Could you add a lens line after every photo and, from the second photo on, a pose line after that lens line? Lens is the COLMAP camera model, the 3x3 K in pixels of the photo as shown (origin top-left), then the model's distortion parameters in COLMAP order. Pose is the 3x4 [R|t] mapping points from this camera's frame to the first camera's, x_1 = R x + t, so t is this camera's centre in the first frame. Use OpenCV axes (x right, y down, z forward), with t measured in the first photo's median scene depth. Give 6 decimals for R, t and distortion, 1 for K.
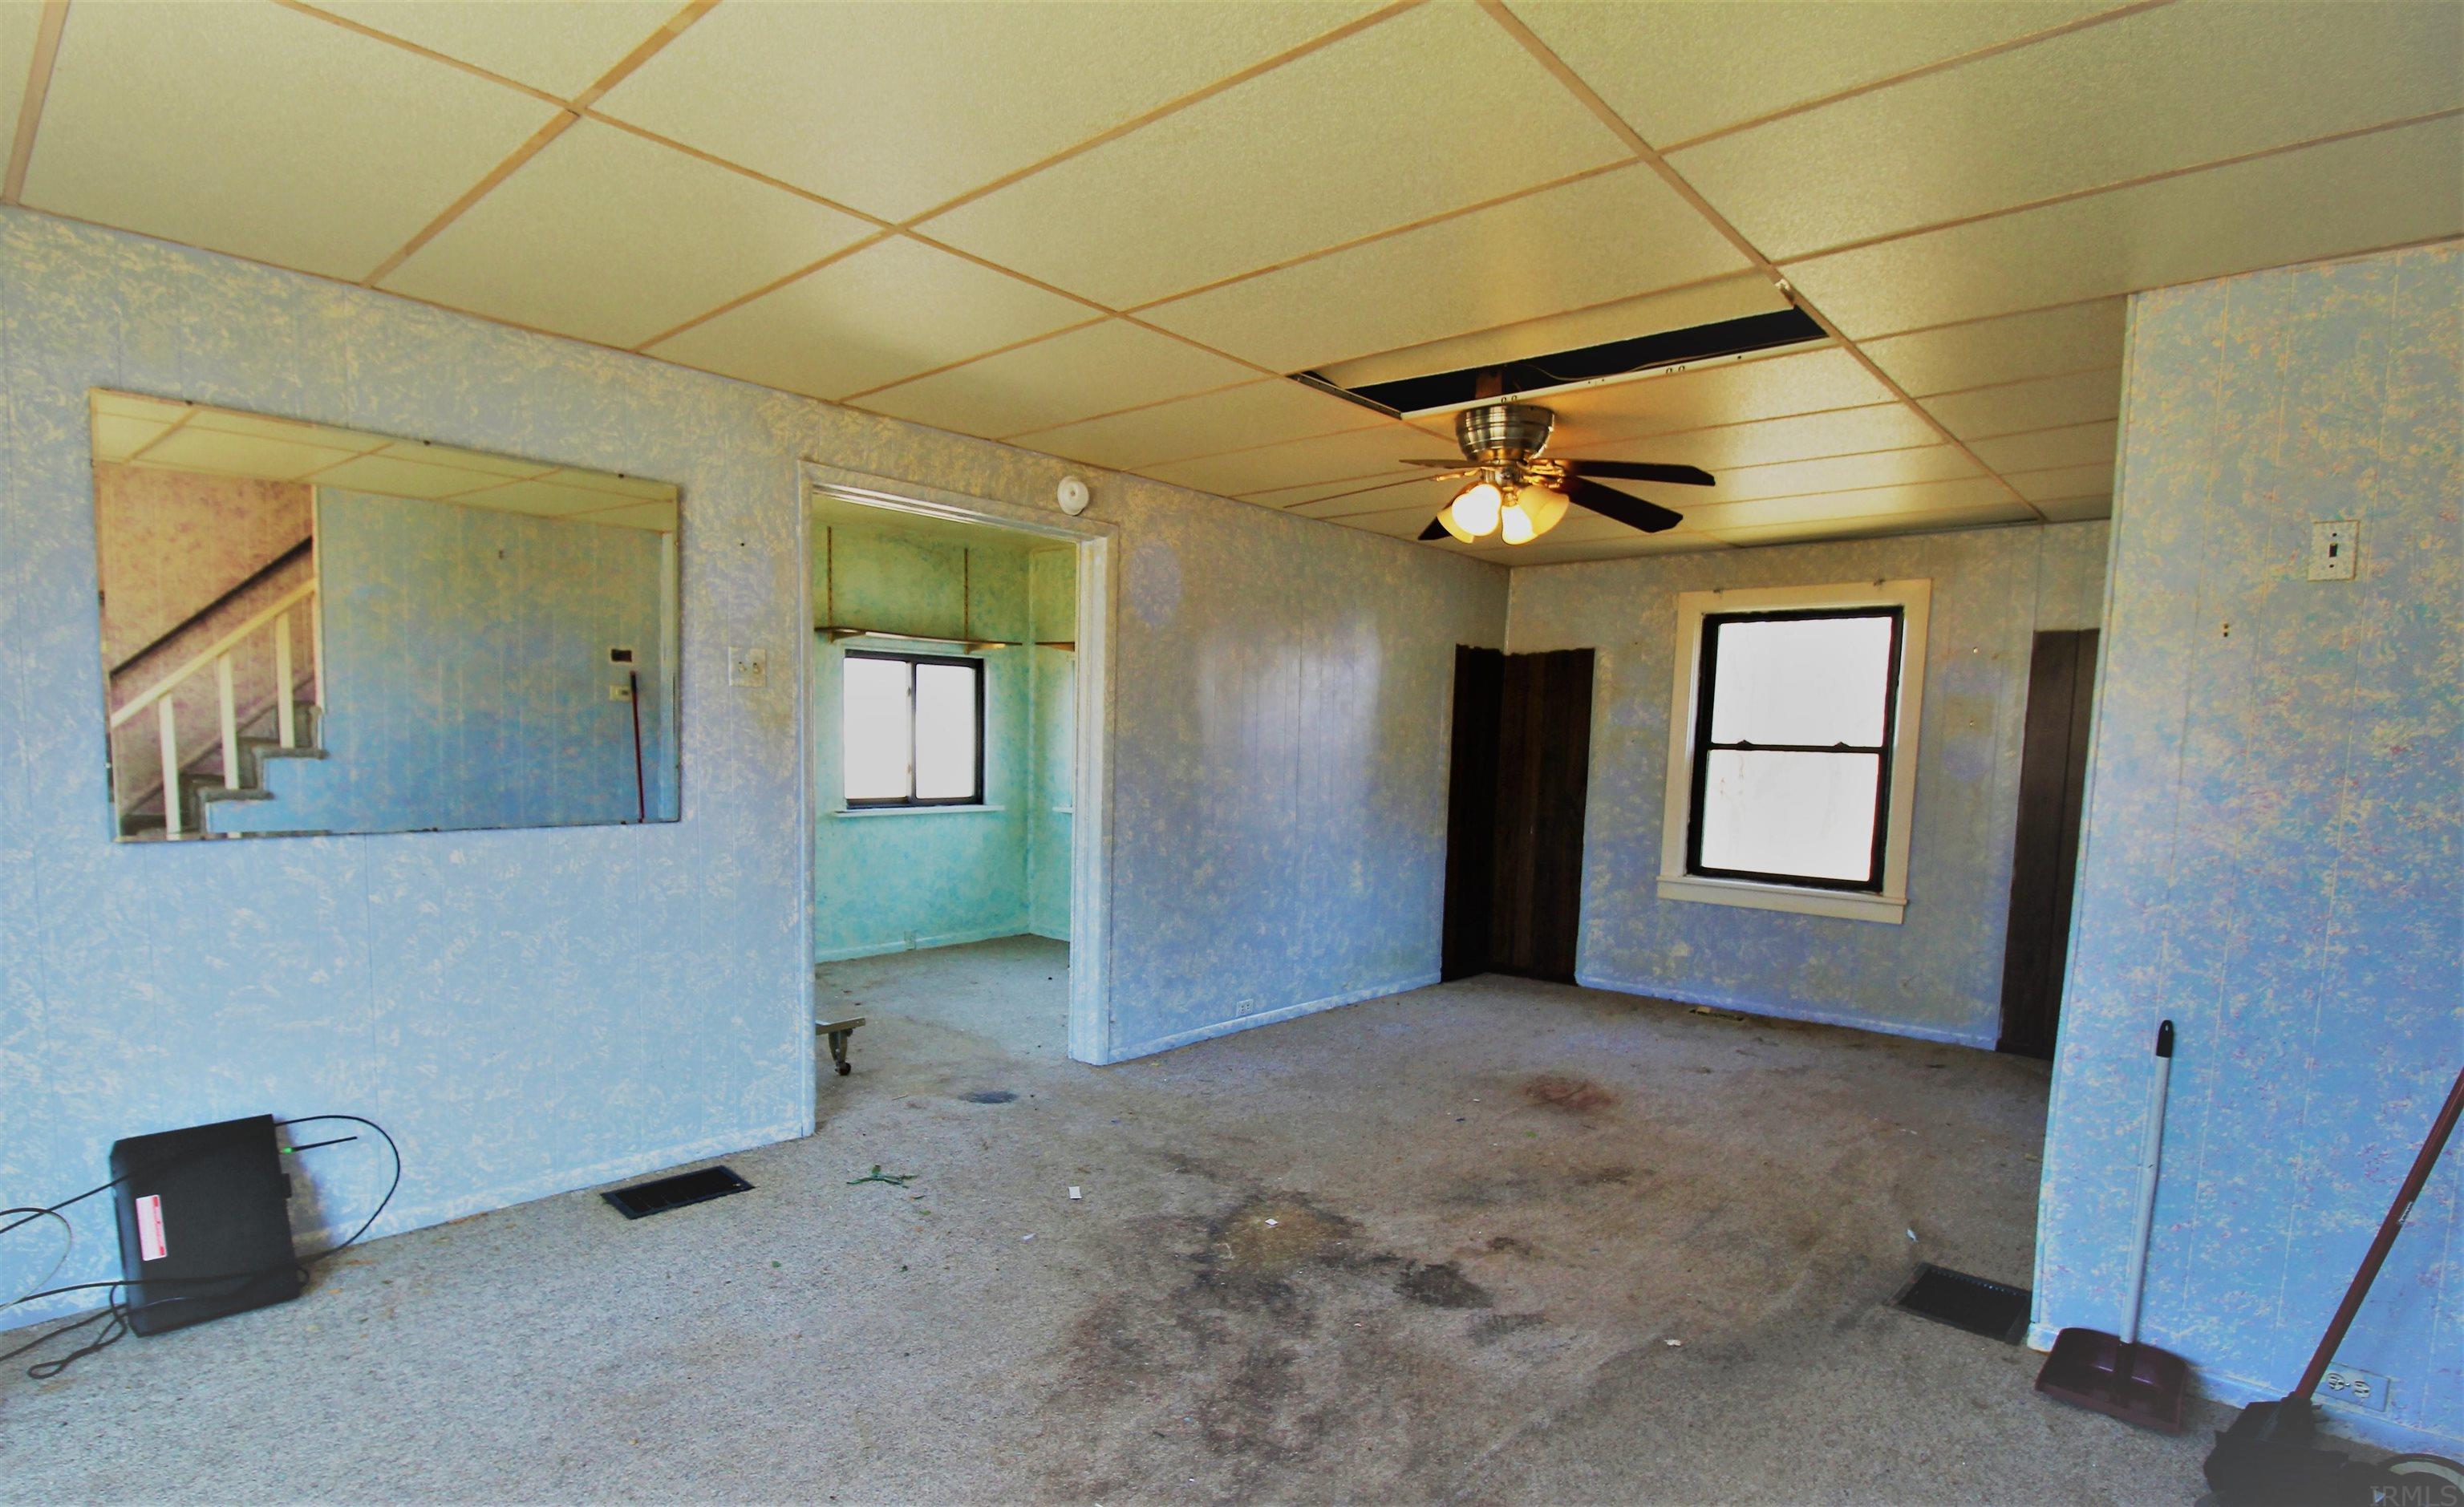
lens RADIAL K [[1224.0, 0, 1148.1], [0, 1224.0, 857.3], [0, 0, 1]] dist [0.004403, -0.002996]
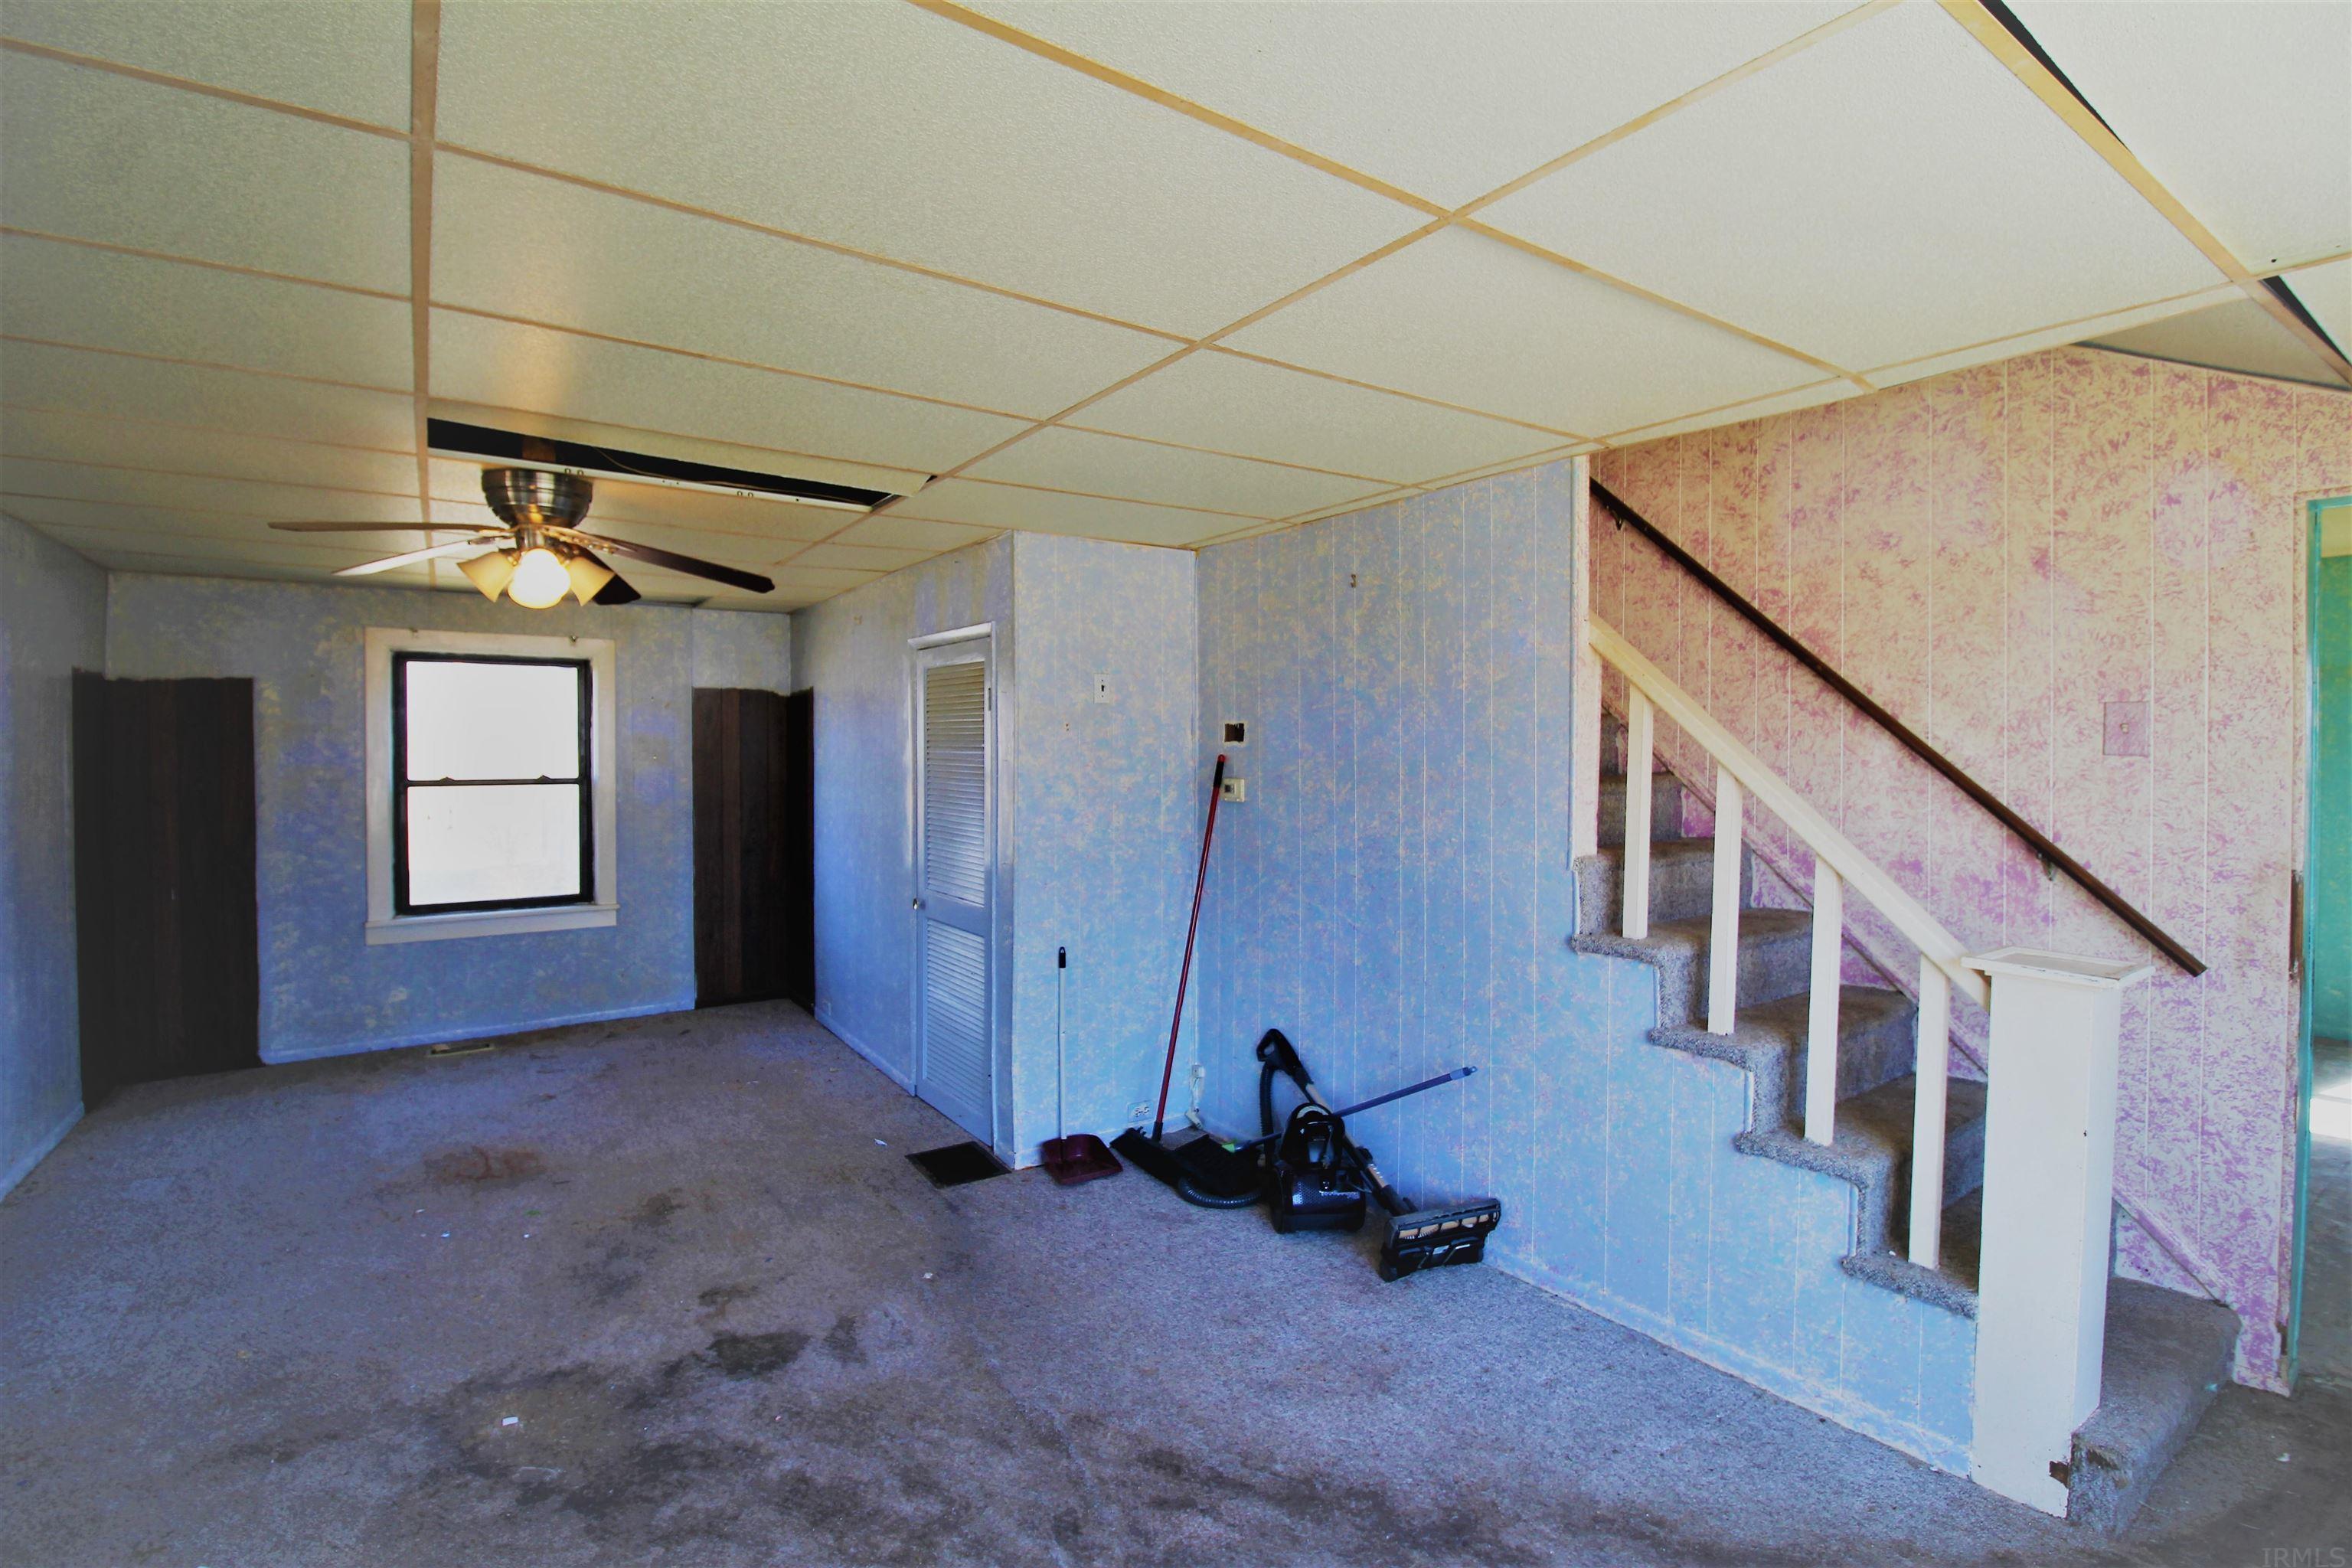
lens RADIAL K [[1099.1, 0, 1195.7], [0, 1099.1, 762.2], [0, 0, 1]] dist [-0.012816, -0.009471]
pose [[0.195348, -0.042197, 0.979826, -0.486828], [0.103610, 0.994371, 0.022167, -0.106877], [-0.975246, 0.097189, 0.198620, 0.353811]]
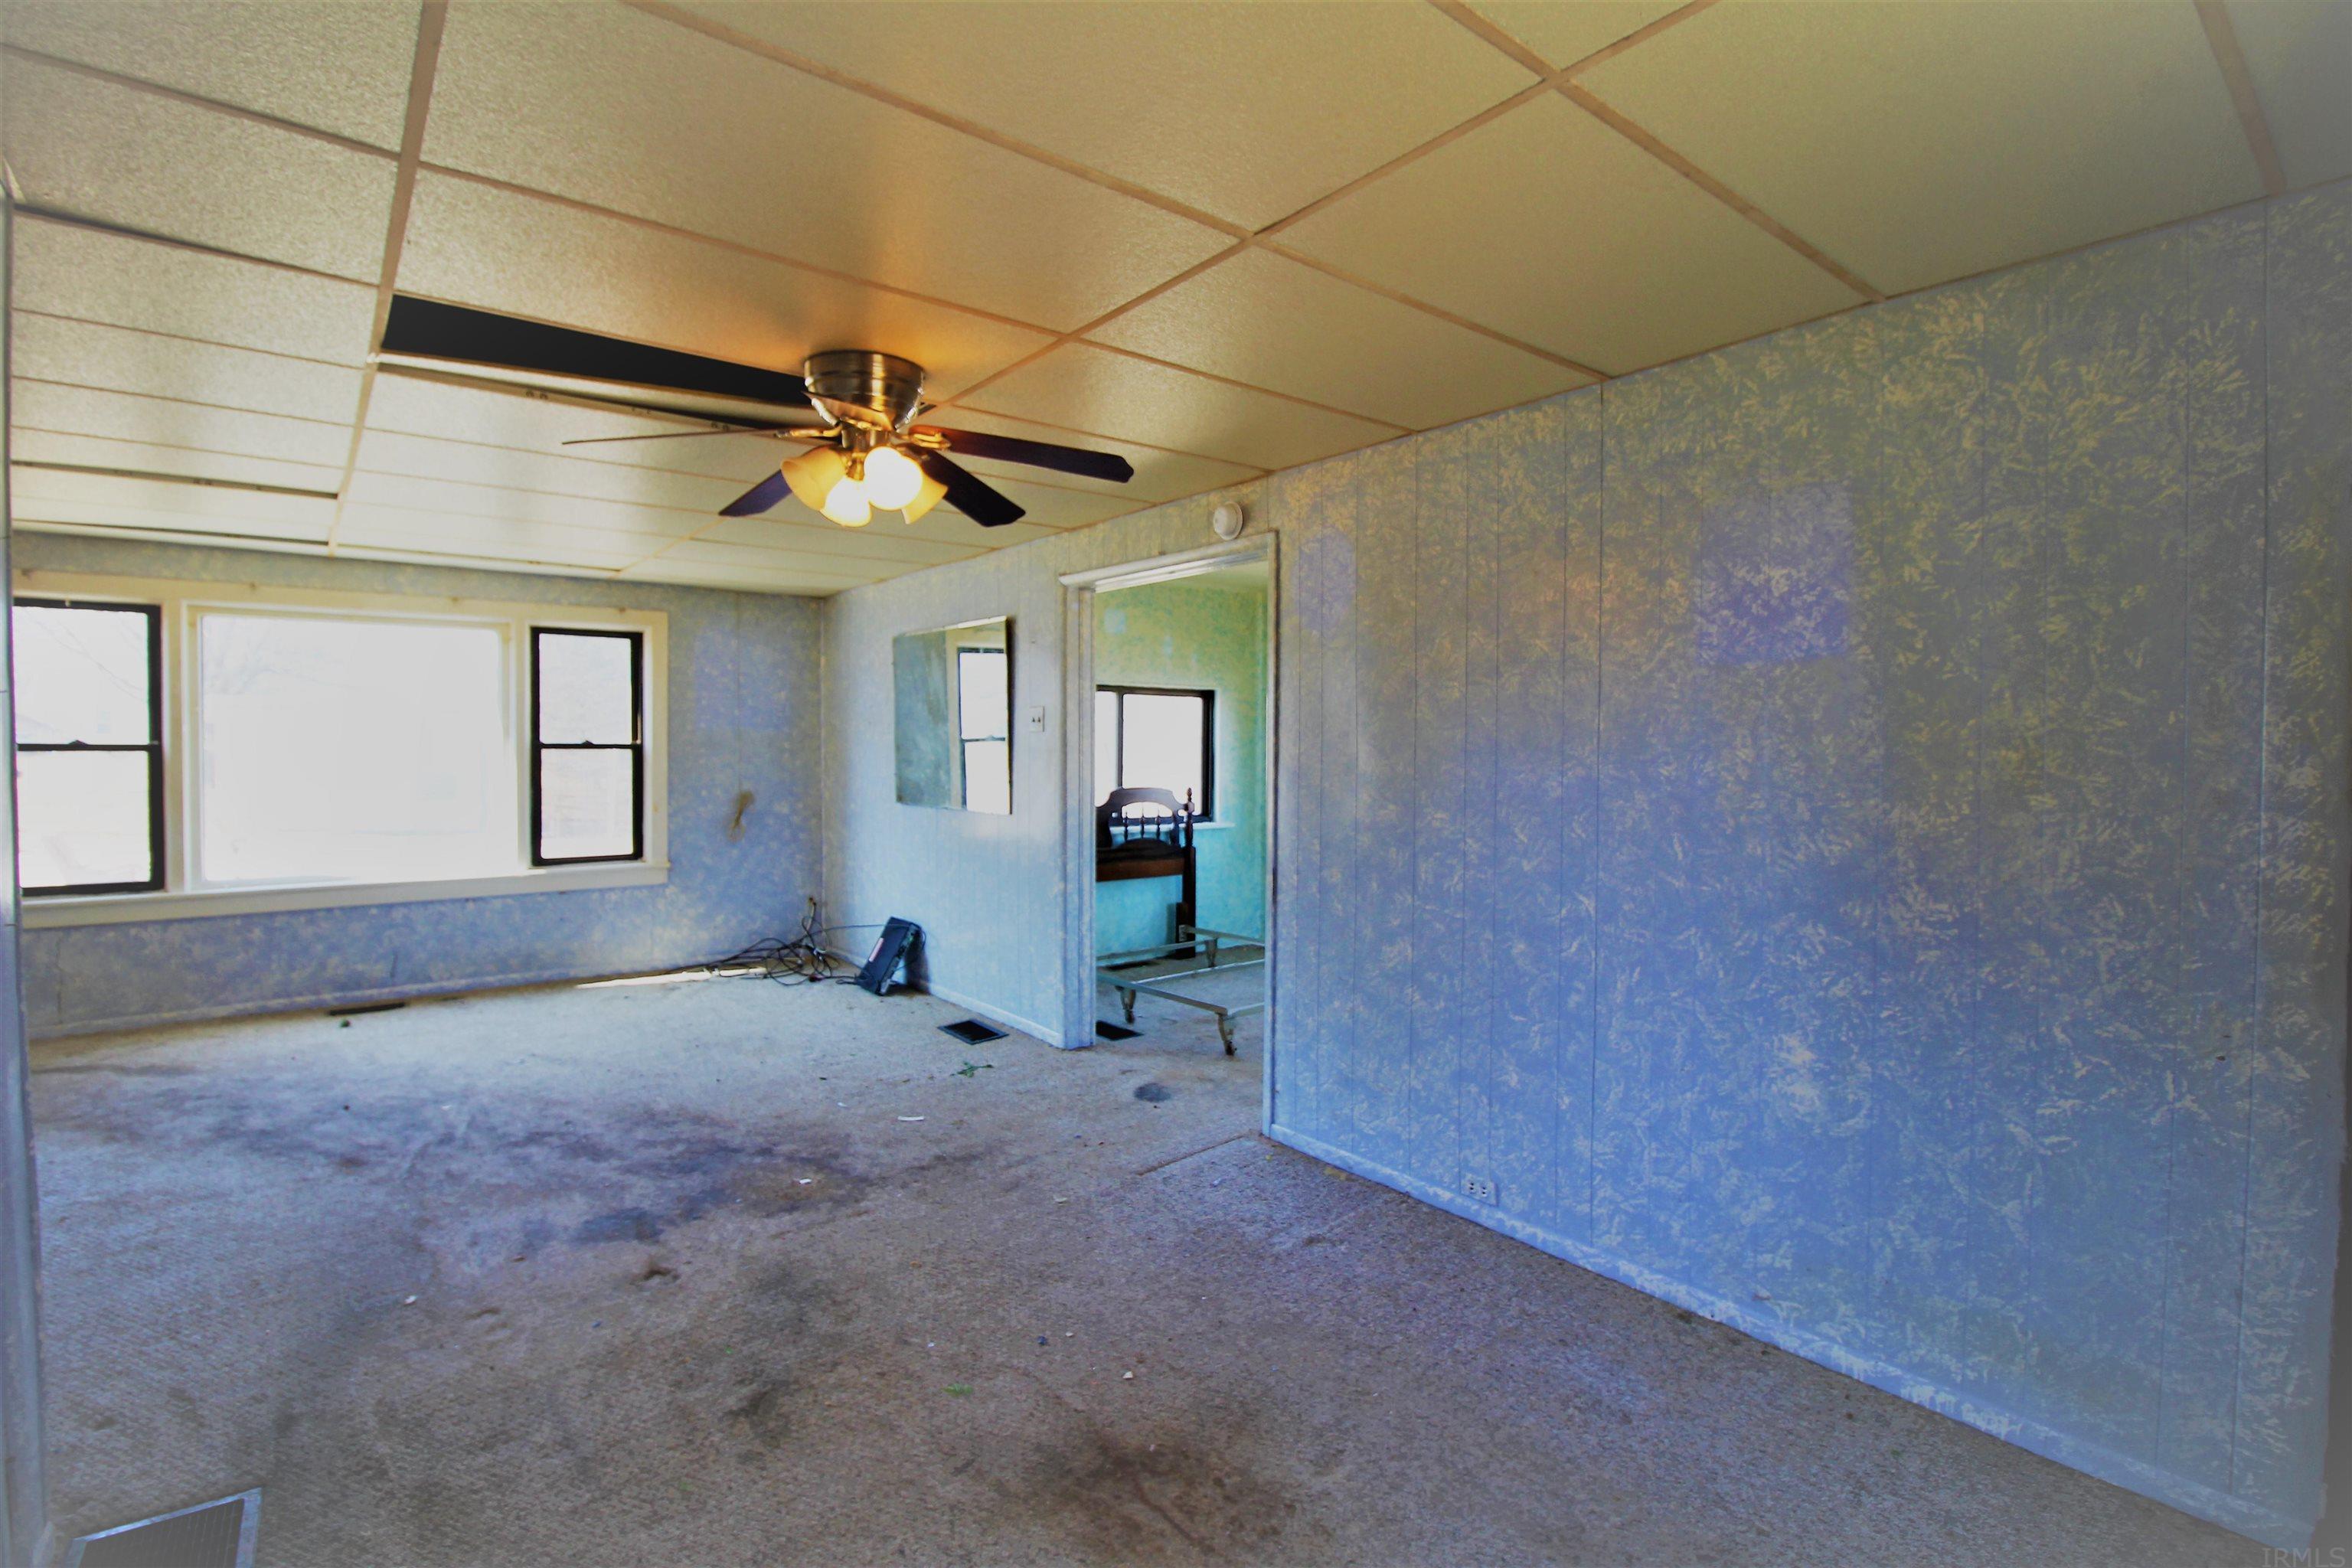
lens RADIAL K [[1099.1, 0, 1171.1], [0, 1099.1, 751.6], [0, 0, 1]] dist [-0.012816, -0.009471]
pose [[-0.135586, -0.010249, -0.990713, 1.037921], [-0.107898, 0.994152, 0.004482, -0.137760], [0.984873, 0.107503, -0.135899, 1.388756]]
